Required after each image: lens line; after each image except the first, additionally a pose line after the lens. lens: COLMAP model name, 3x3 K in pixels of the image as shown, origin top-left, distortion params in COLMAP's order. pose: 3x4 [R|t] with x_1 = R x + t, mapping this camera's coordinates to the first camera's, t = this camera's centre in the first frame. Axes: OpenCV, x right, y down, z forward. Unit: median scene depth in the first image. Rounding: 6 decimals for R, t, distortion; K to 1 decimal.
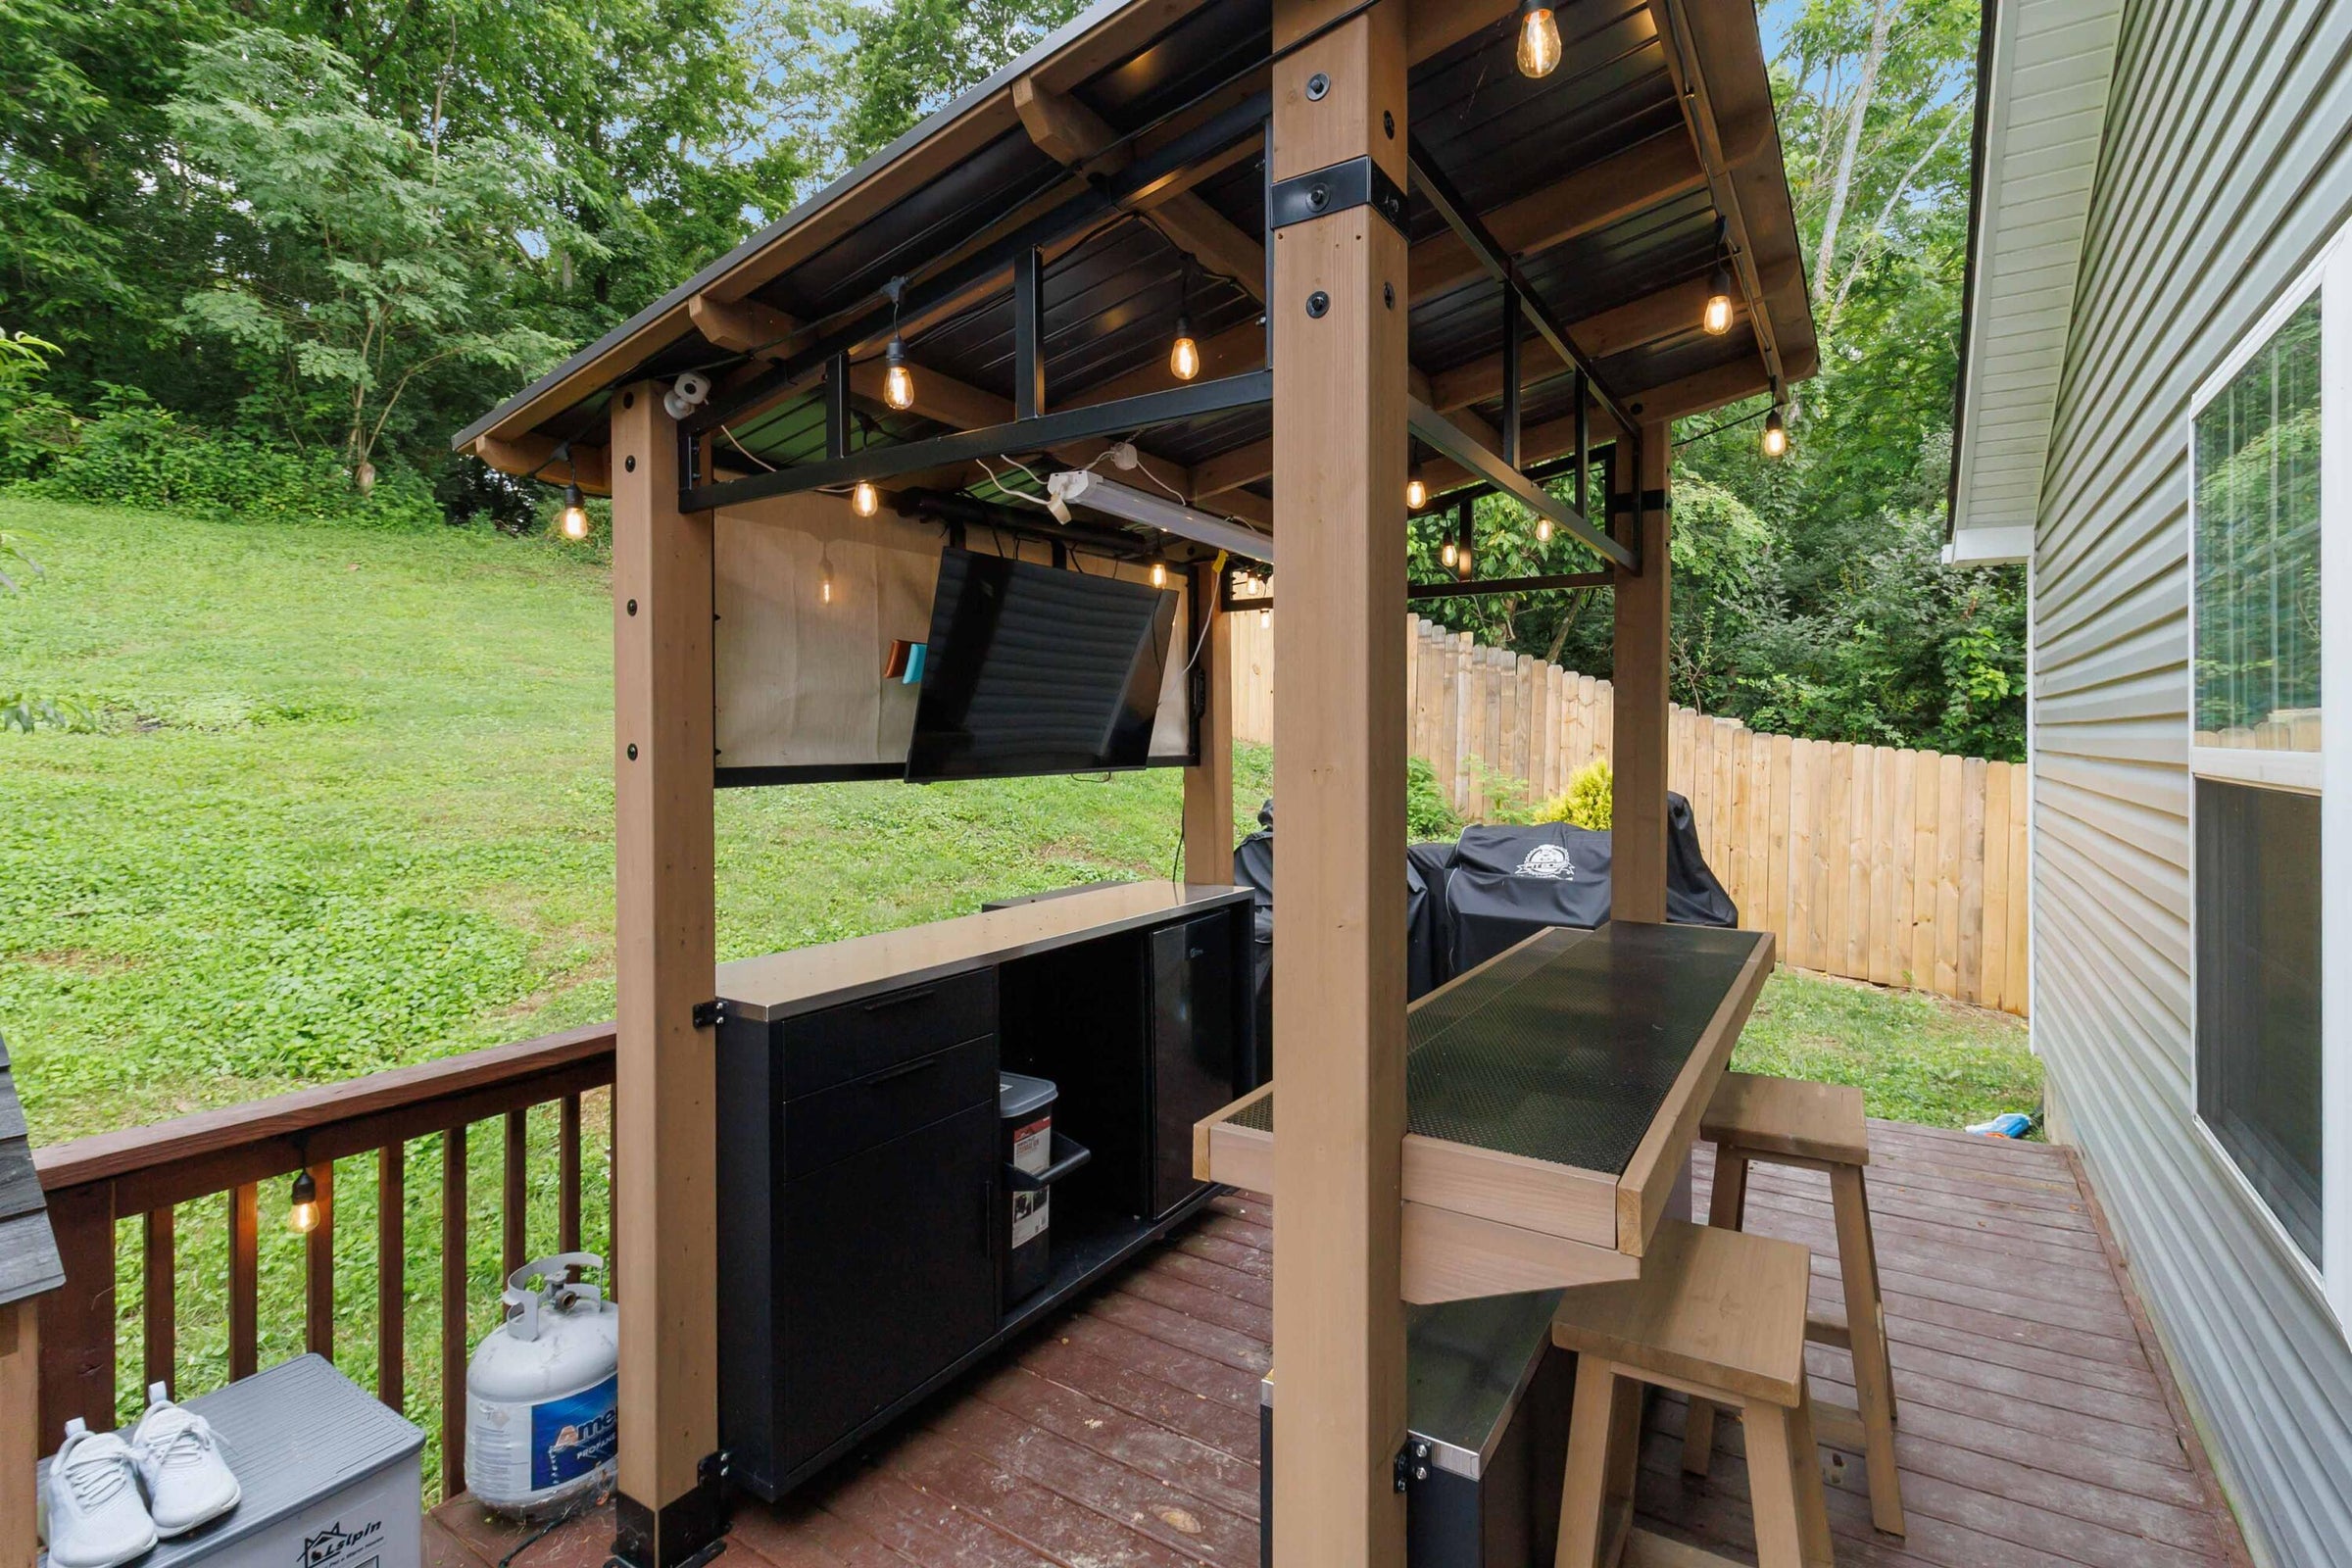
lens RADIAL K [[1095.0, 0, 1224.5], [0, 1095.0, 745.8], [0, 0, 1]] dist [0.010633, 0.000363]
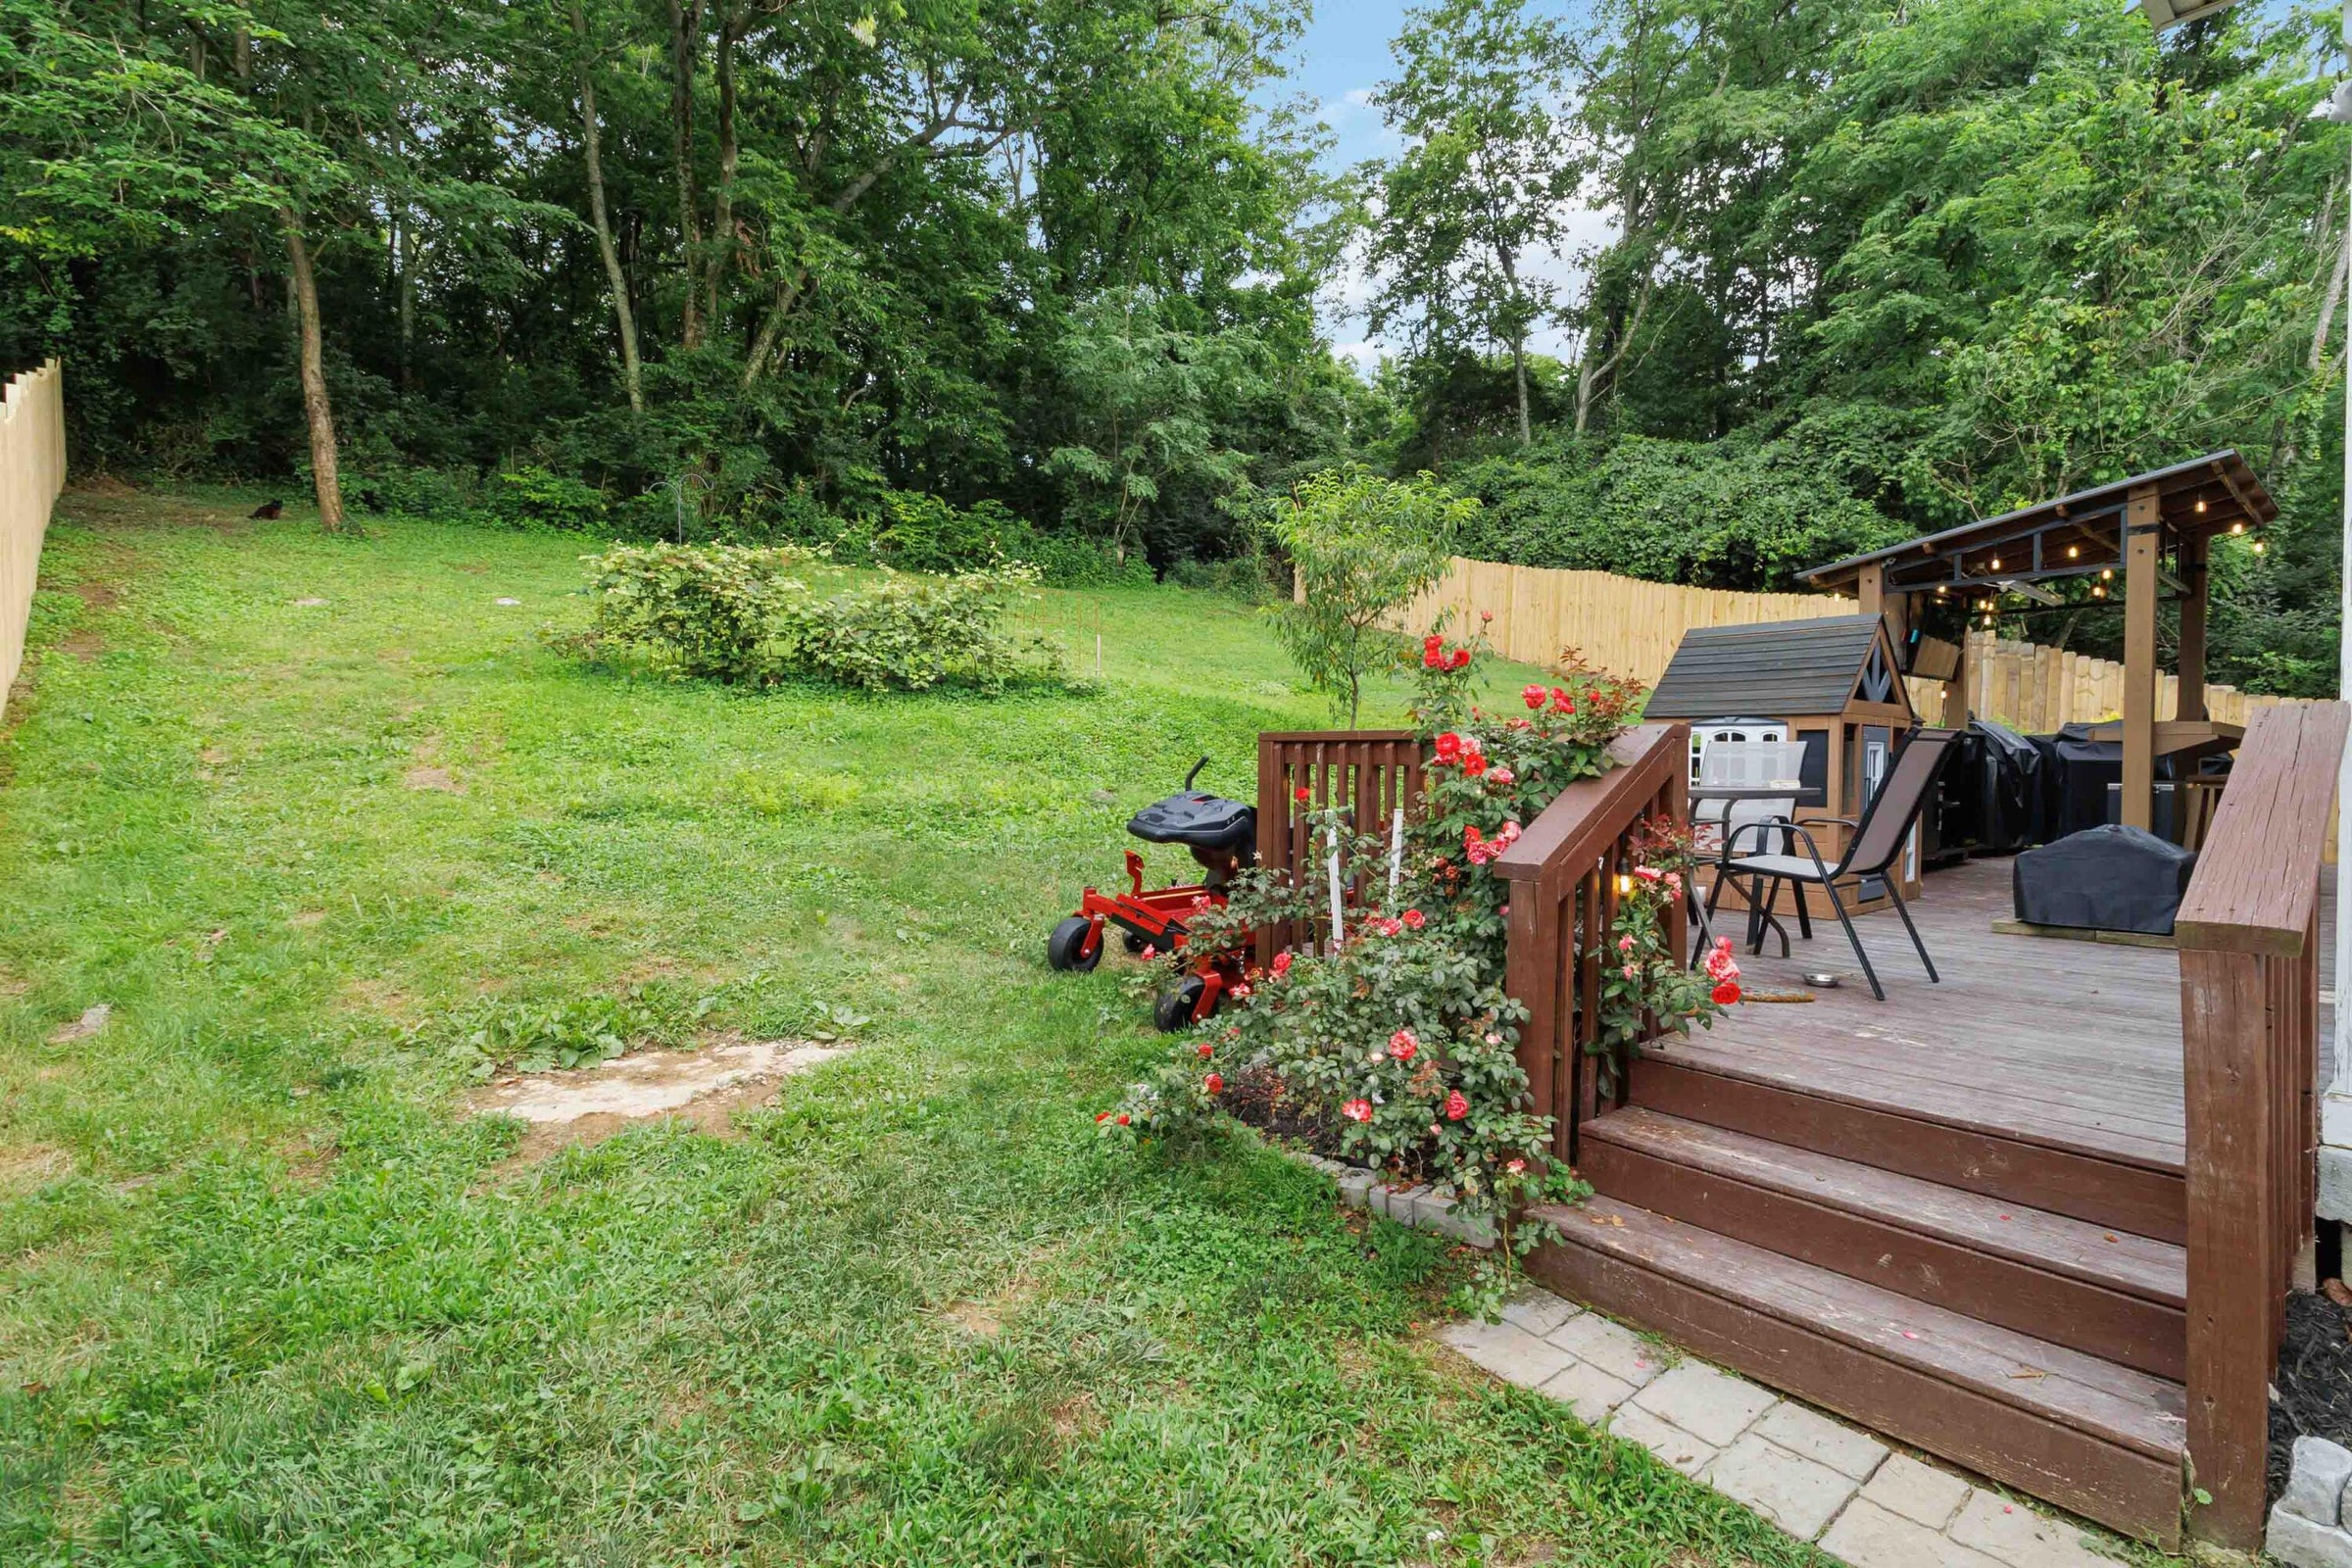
lens RADIAL K [[1076.8, 0, 1218.6], [0, 1076.8, 777.2], [0, 0, 1]] dist [0.006453, 0.000527]
pose [[0.952866, 0.010979, -0.303194, -0.341561], [-0.007527, 0.999893, 0.012551, 0.084515], [0.303299, -0.009678, 0.952846, -0.706627]]
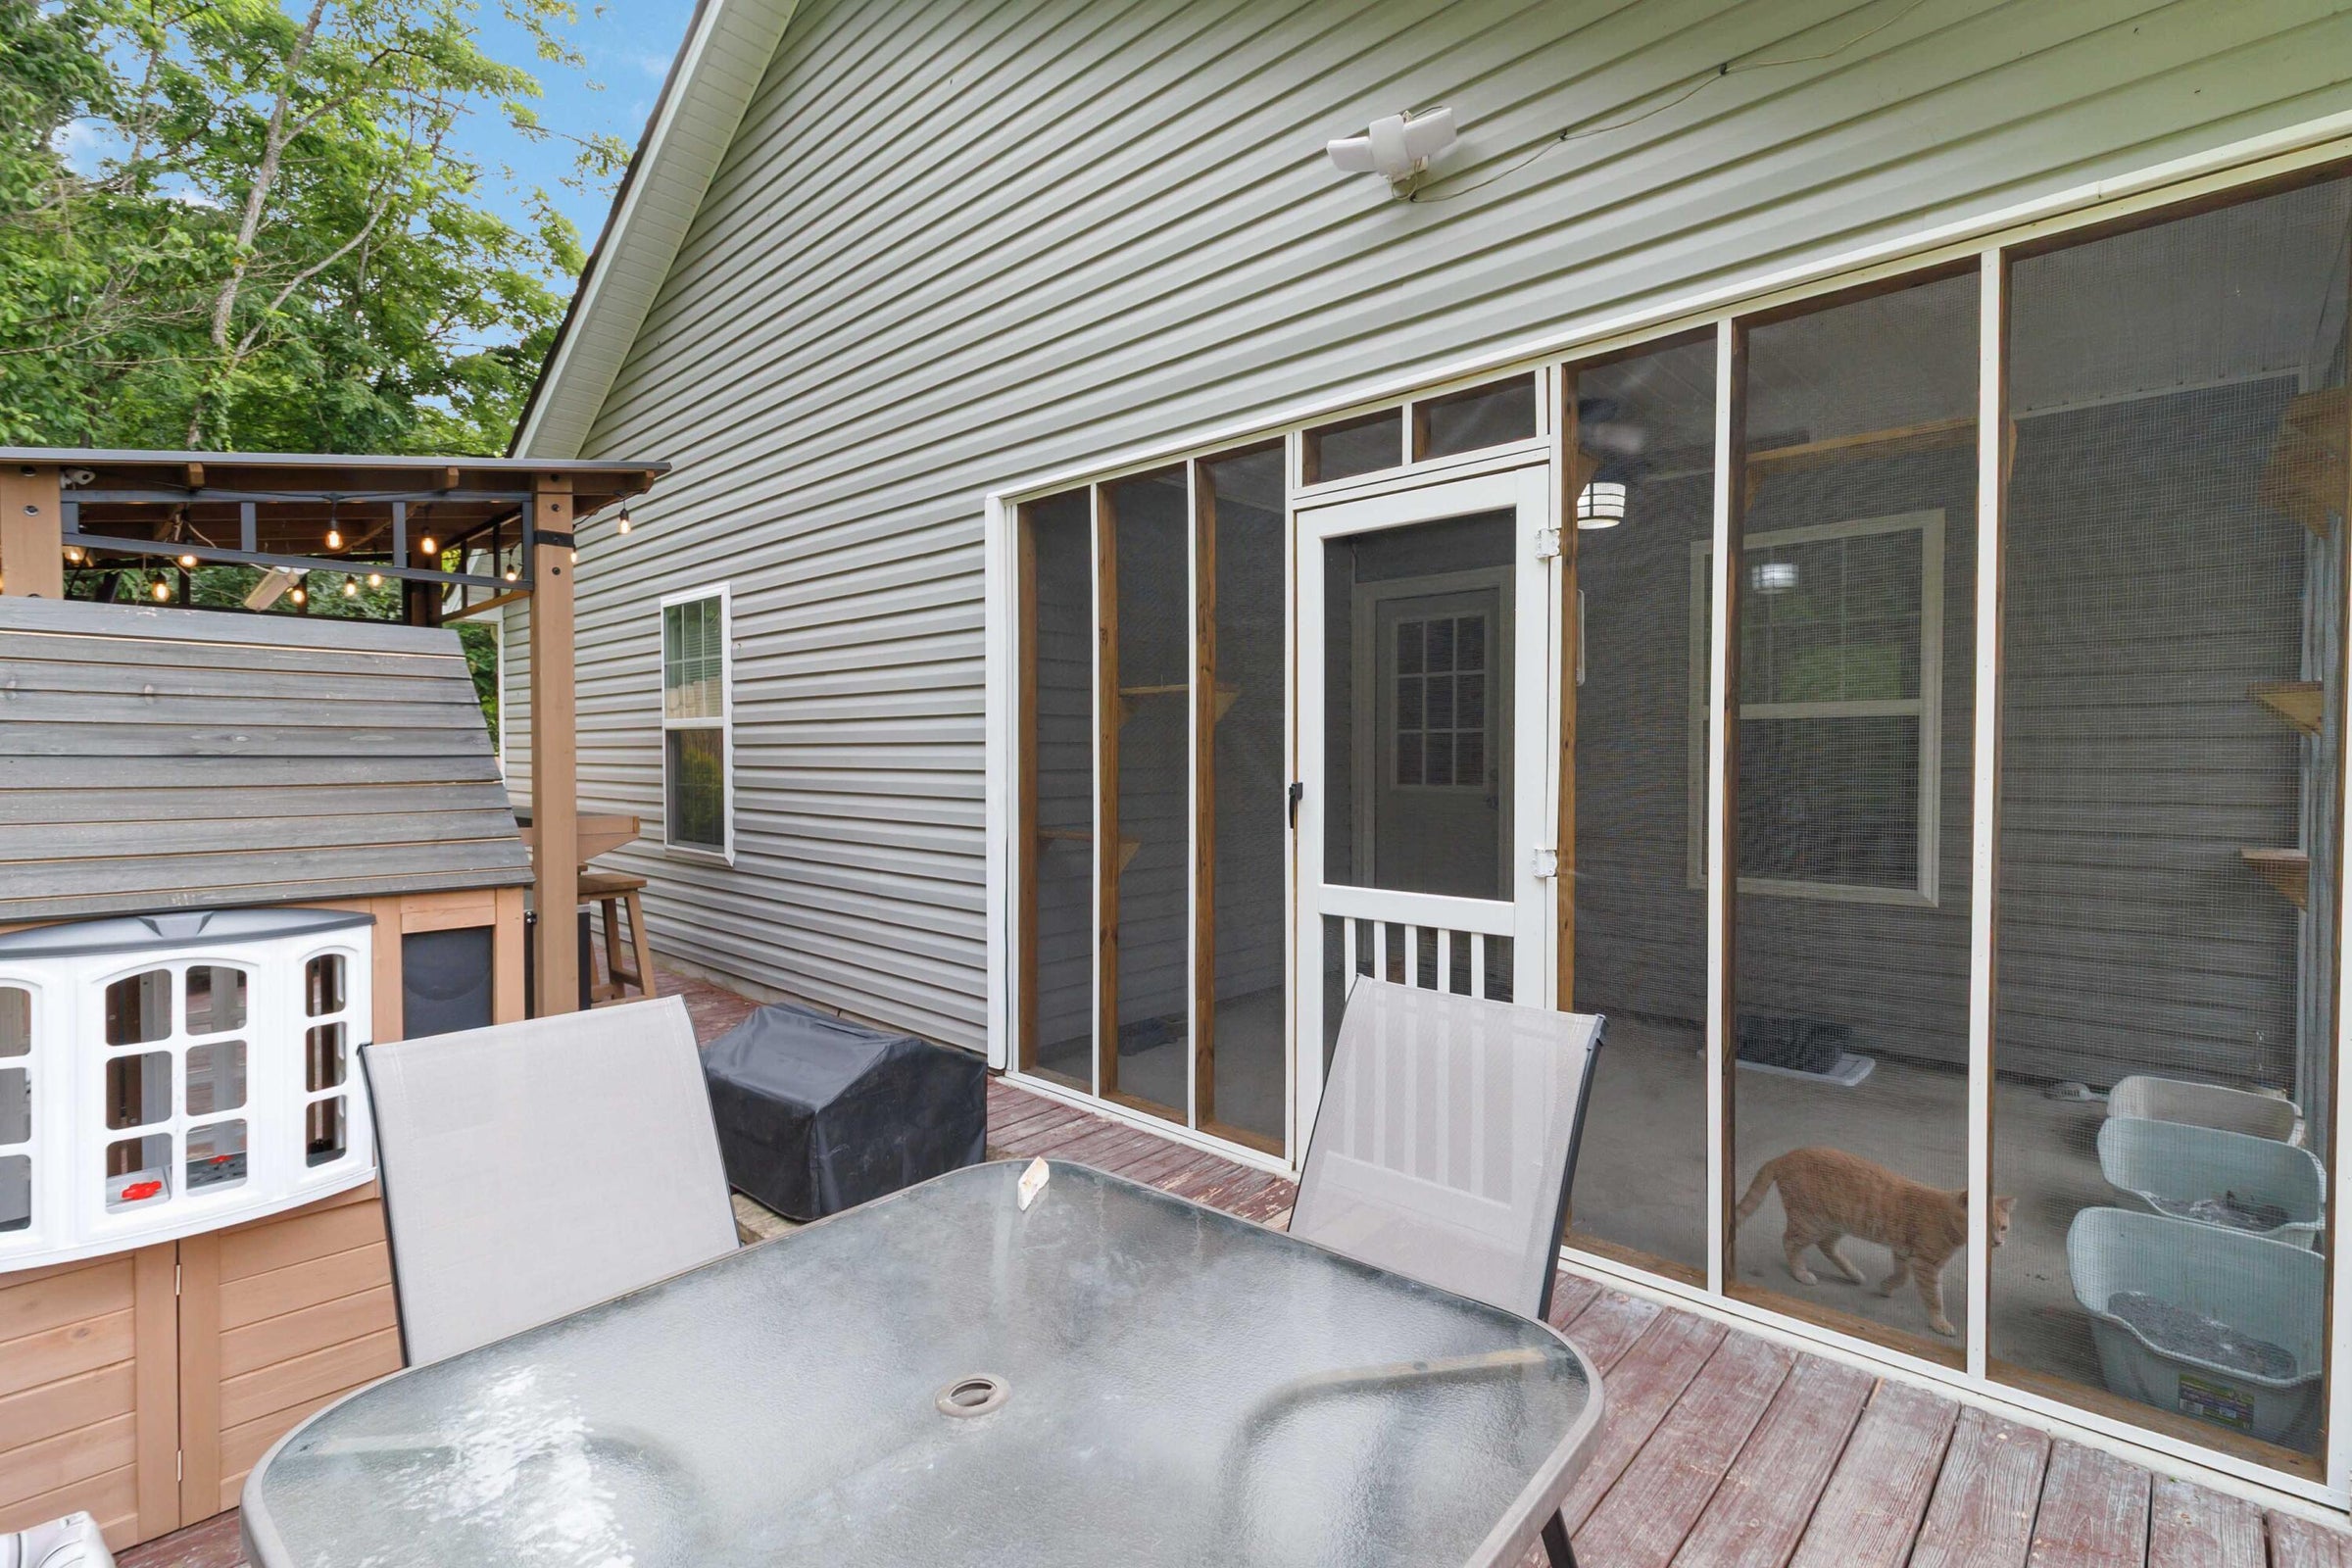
lens RADIAL K [[1076.8, 0, 1218.6], [0, 1076.8, 777.2], [0, 0, 1]] dist [0.006453, 0.000527]
pose [[0.190423, -0.017491, 0.981546, -0.400913], [0.005865, 0.999844, 0.016680, 0.027805], [-0.981685, 0.002580, 0.190496, -0.235940]]
